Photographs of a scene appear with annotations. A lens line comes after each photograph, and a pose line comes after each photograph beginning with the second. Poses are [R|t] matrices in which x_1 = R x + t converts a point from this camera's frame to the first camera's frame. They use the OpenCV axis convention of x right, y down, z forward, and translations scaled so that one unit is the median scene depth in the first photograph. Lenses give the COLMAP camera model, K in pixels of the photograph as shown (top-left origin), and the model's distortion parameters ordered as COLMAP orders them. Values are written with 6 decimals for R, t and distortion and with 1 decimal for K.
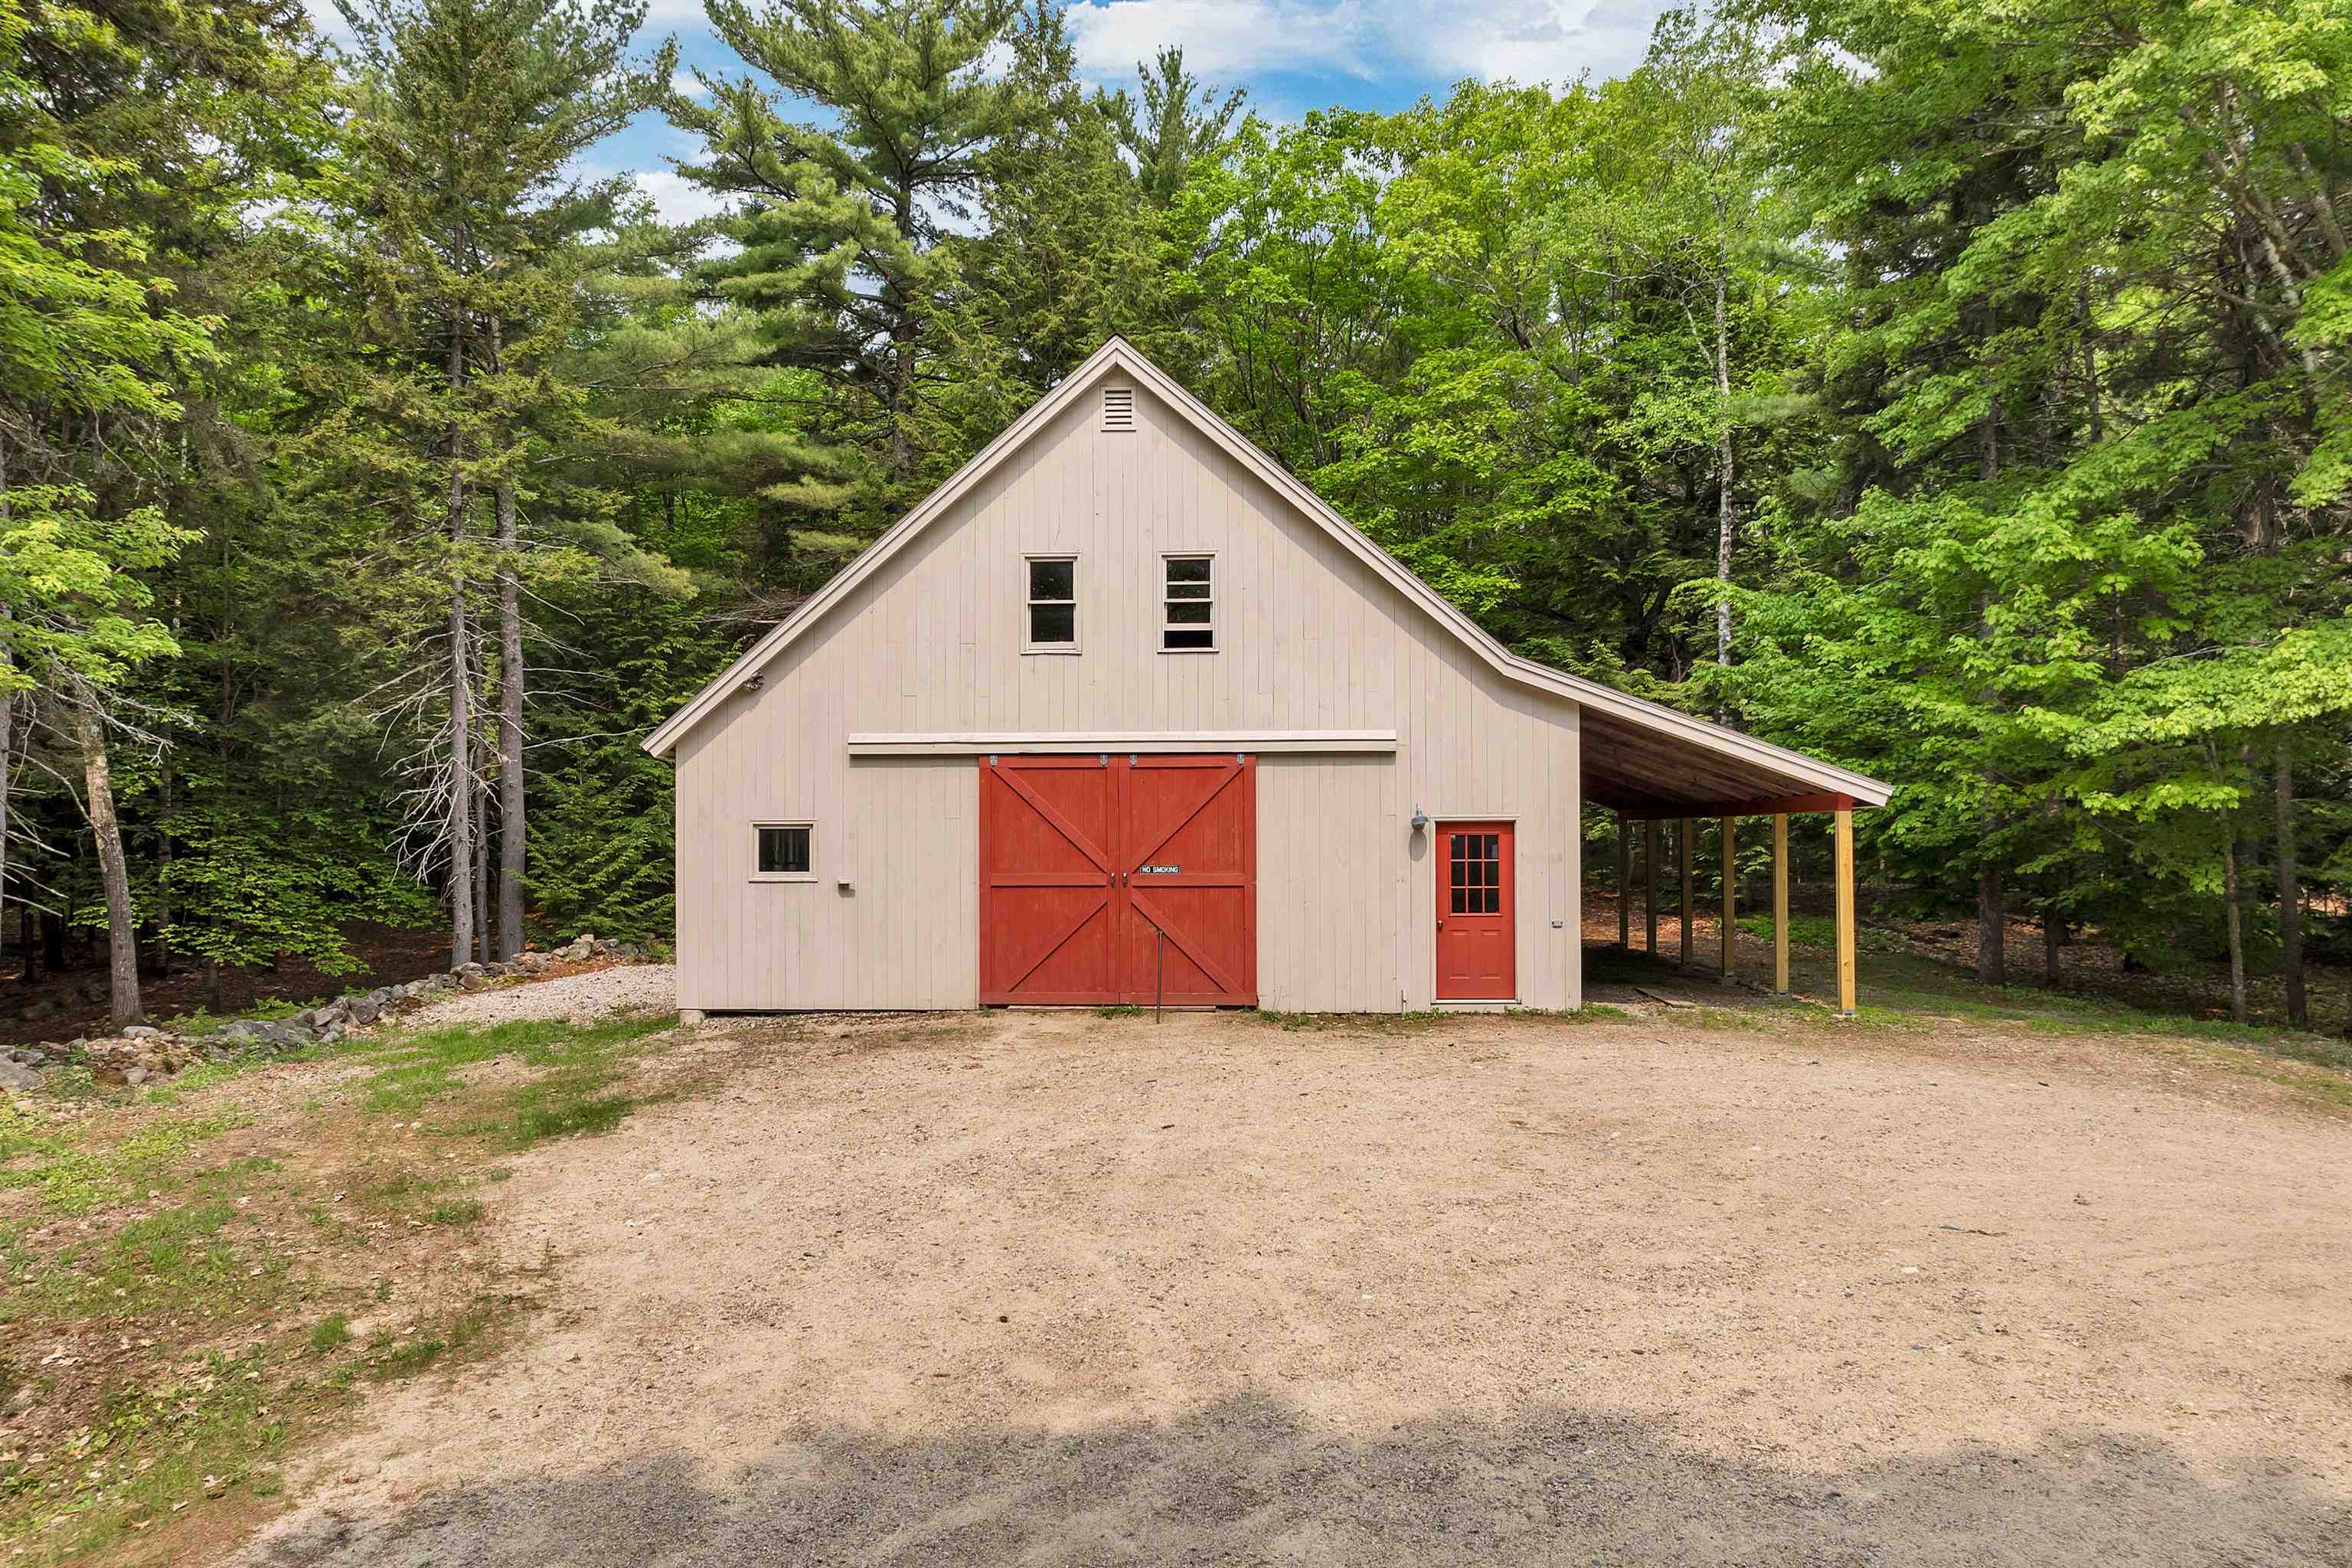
lens RADIAL K [[1692.5, 0, 1179.6], [0, 1692.5, 789.5], [0, 0, 1]] dist [-0.030604, -0.014998]
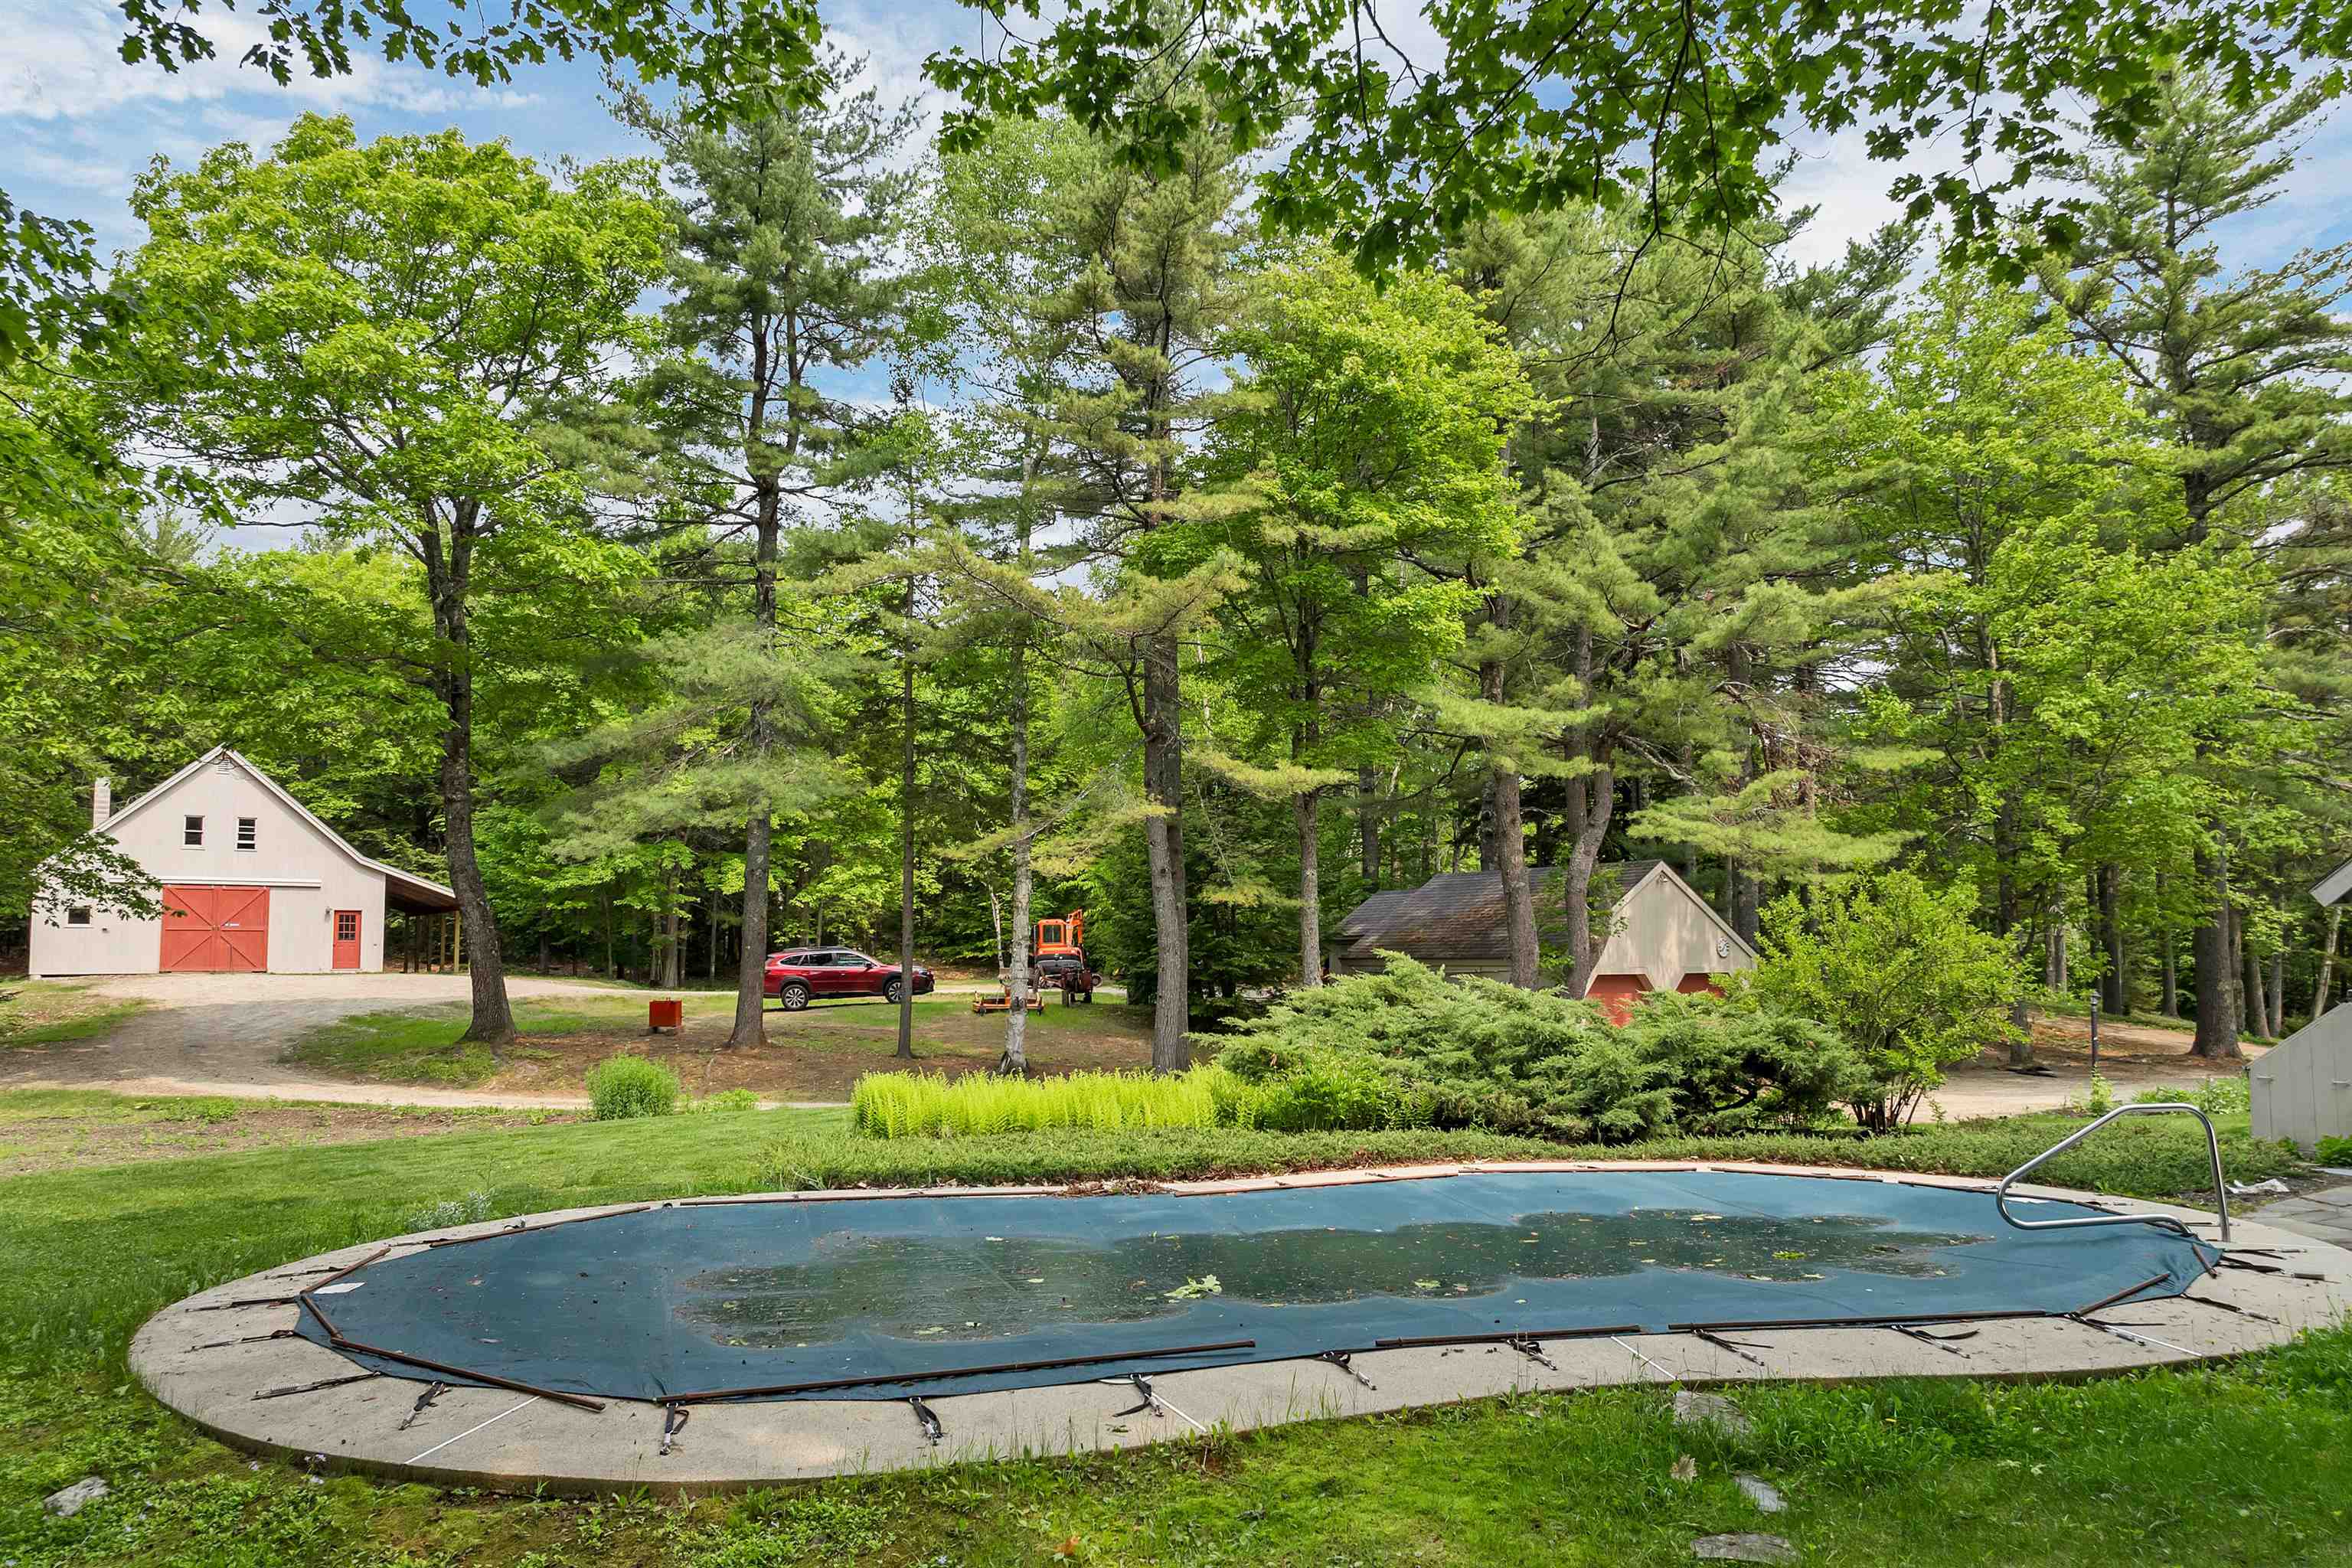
lens RADIAL K [[1692.5, 0, 1166.0], [0, 1692.5, 784.5], [0, 0, 1]] dist [-0.030604, -0.014998]
pose [[0.789570, 0.056544, 0.611050, -0.513780], [-0.009173, 0.996722, -0.080380, 0.022482], [-0.613593, 0.057860, 0.787500, -2.259519]]
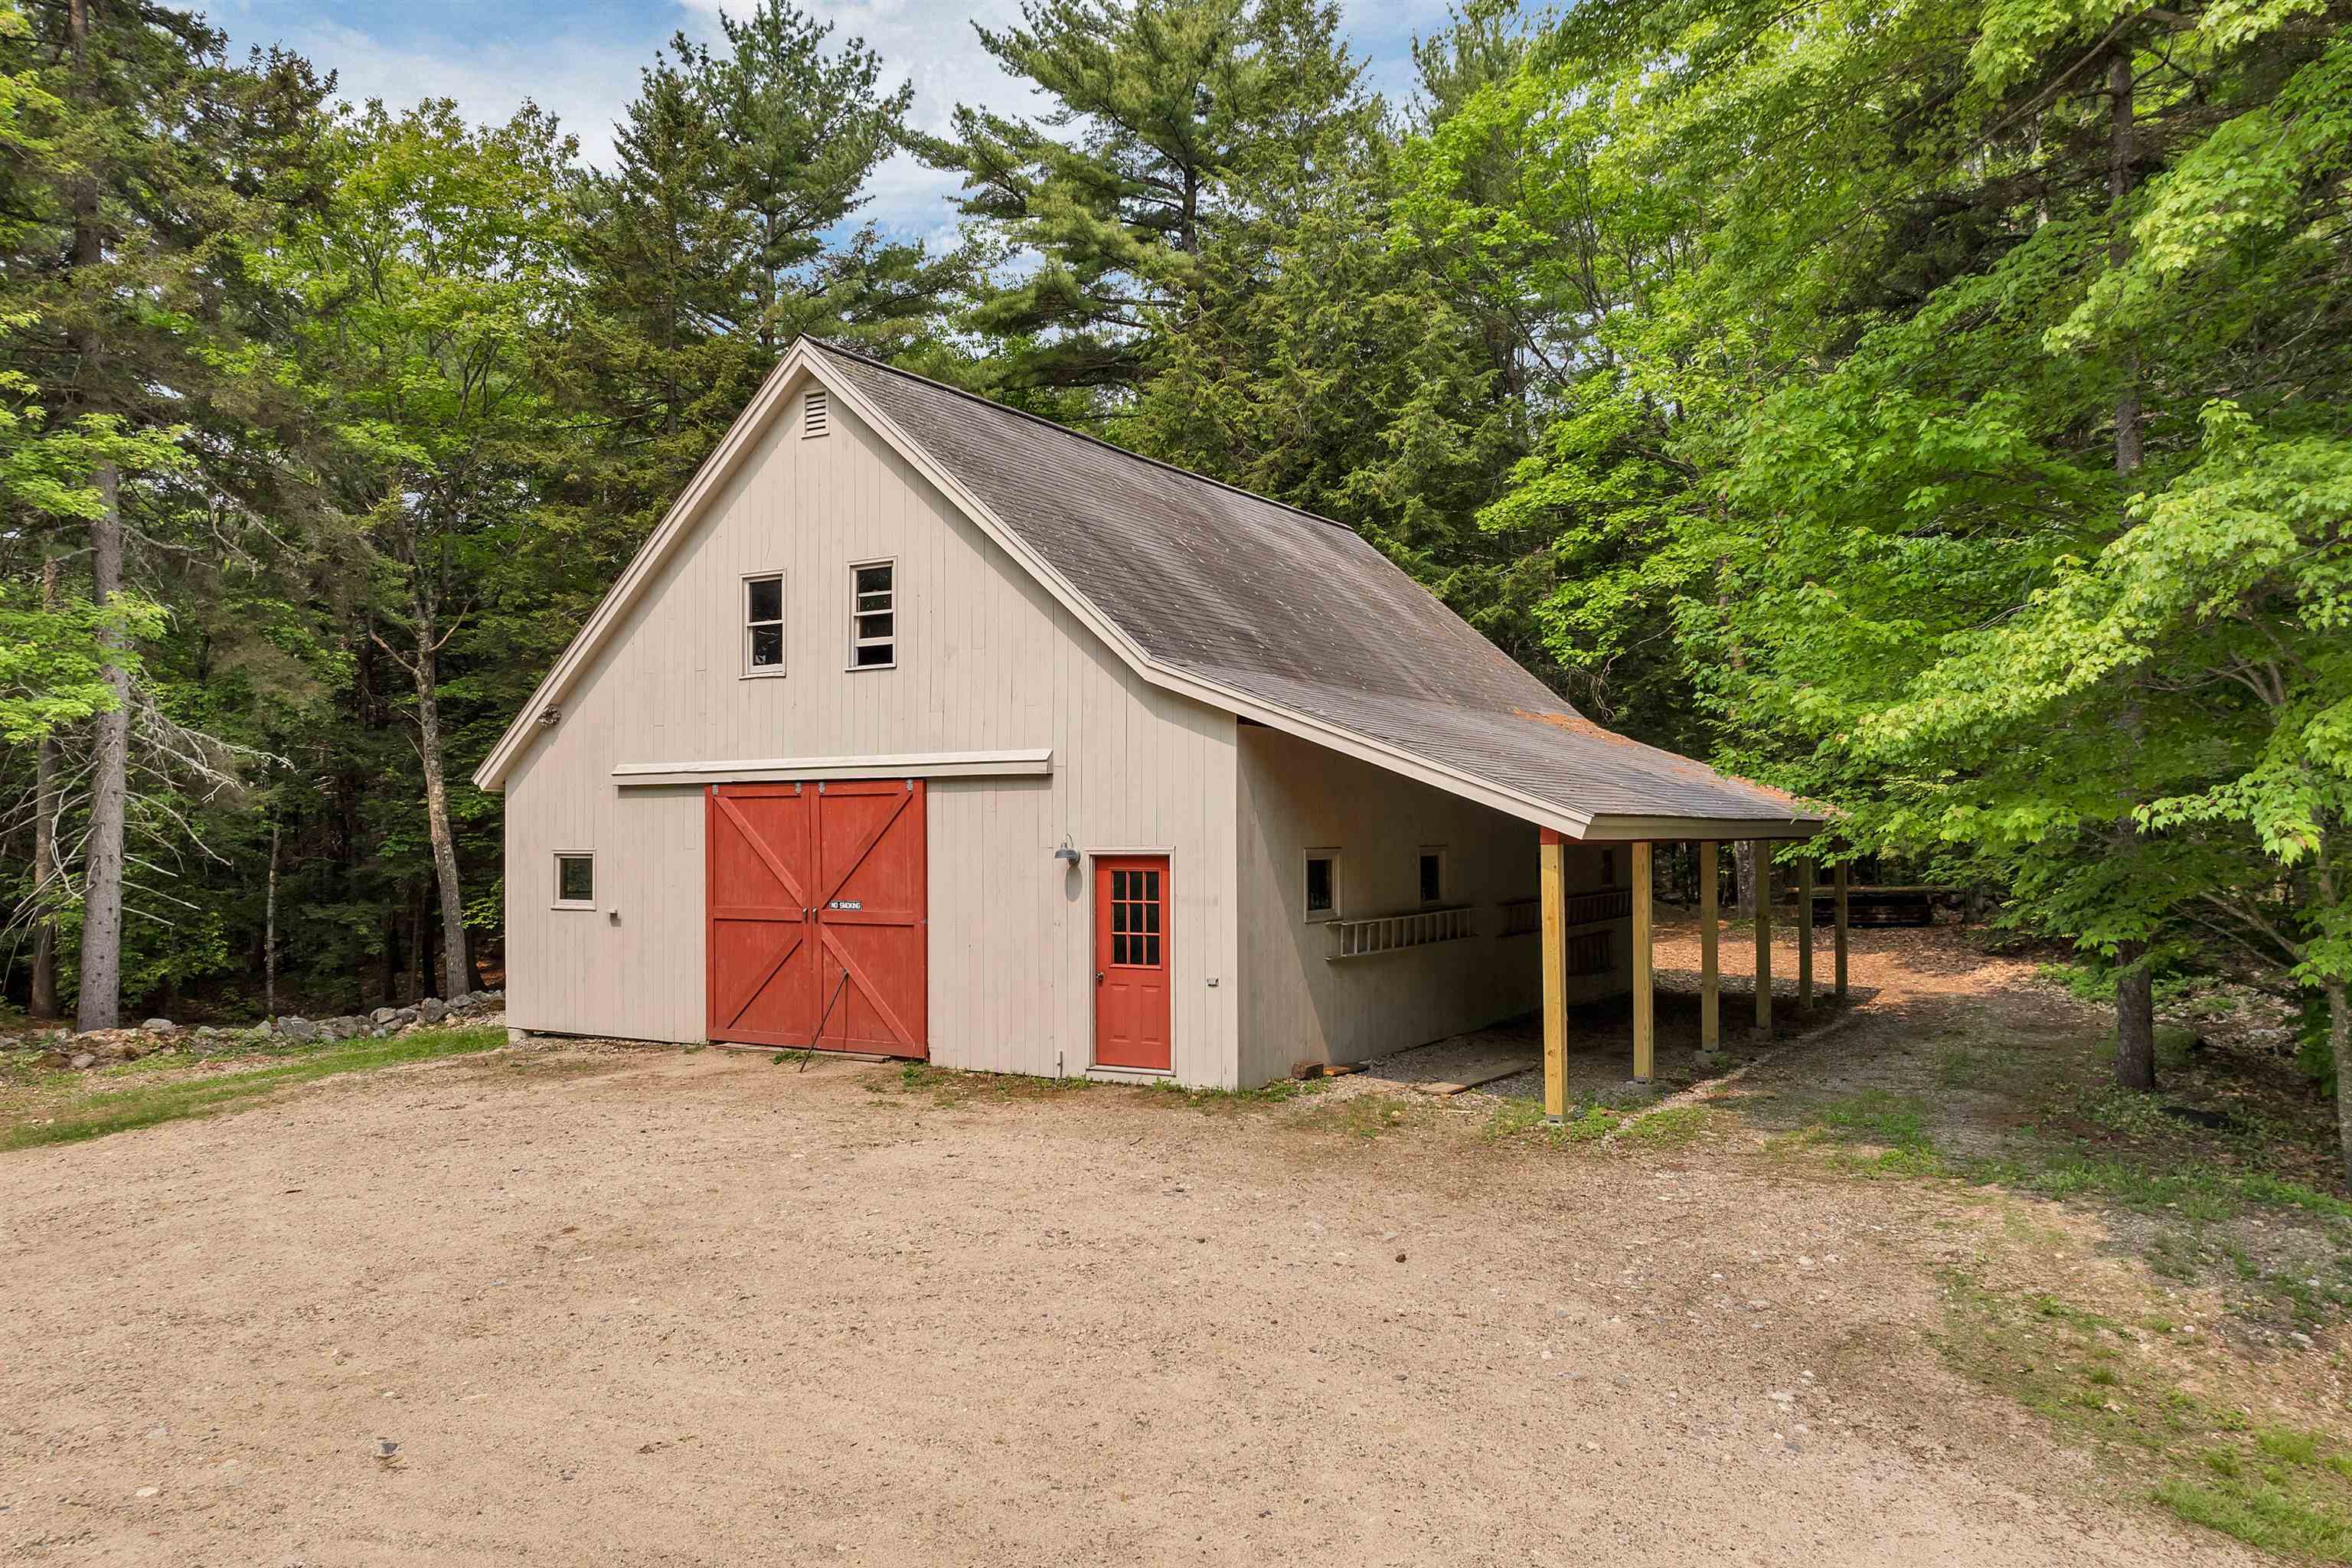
lens RADIAL K [[1692.5, 0, 1177.0], [0, 1692.5, 788.3], [0, 0, 1]] dist [-0.030604, -0.014998]
pose [[0.885270, -0.013430, -0.464884, 0.578086], [0.014317, 0.999896, -0.001622, -0.012537], [0.464858, -0.005220, 0.885370, 0.263771]]
